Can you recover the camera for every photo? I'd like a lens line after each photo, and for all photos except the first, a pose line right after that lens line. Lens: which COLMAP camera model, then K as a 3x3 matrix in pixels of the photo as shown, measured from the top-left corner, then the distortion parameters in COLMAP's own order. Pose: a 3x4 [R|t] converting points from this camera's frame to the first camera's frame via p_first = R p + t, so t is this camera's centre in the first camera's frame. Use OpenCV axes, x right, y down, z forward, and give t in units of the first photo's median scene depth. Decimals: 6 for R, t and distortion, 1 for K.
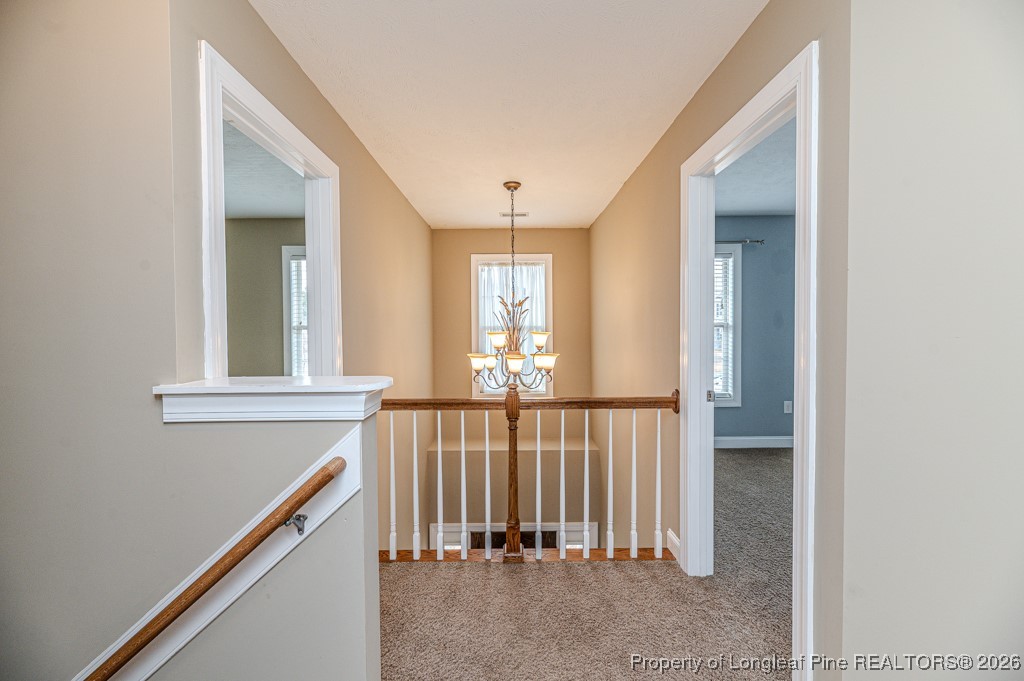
lens RADIAL K [[406.8, 0, 512.0], [0, 406.8, 340.5], [0, 0, 1]] dist [0.000074, -0.000122]
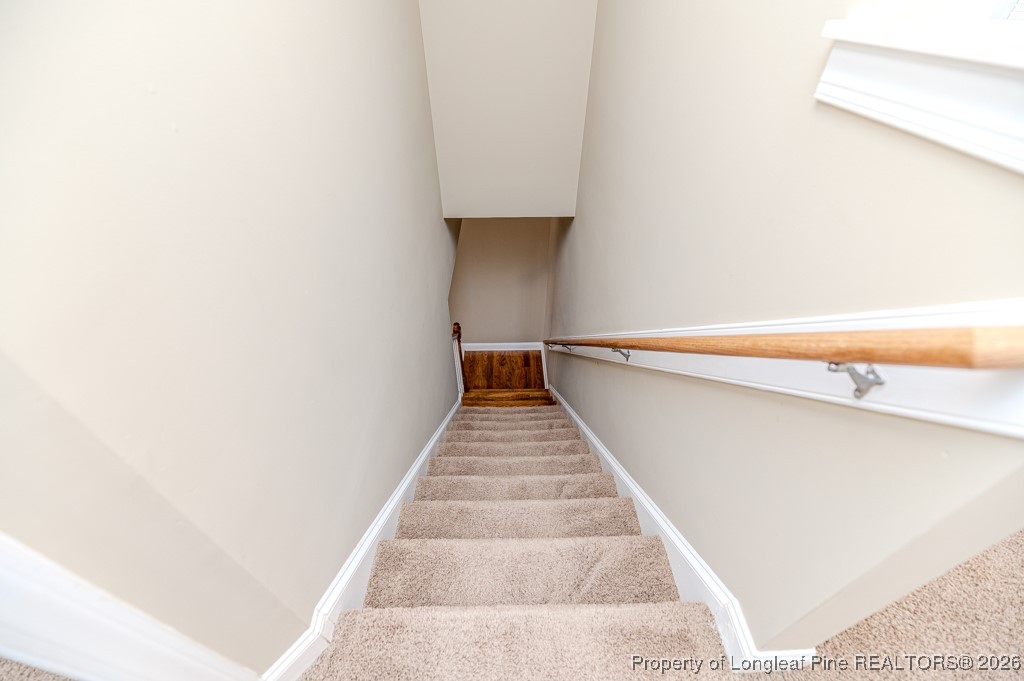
lens RADIAL K [[406.8, 0, 512.0], [0, 406.8, 340.5], [0, 0, 1]] dist [0.000074, -0.000122]
pose [[0.005068, 0.662545, -0.749005, -0.173858], [-0.031613, 0.748746, 0.662102, 0.084903], [0.999487, 0.020323, 0.024740, 0.542636]]
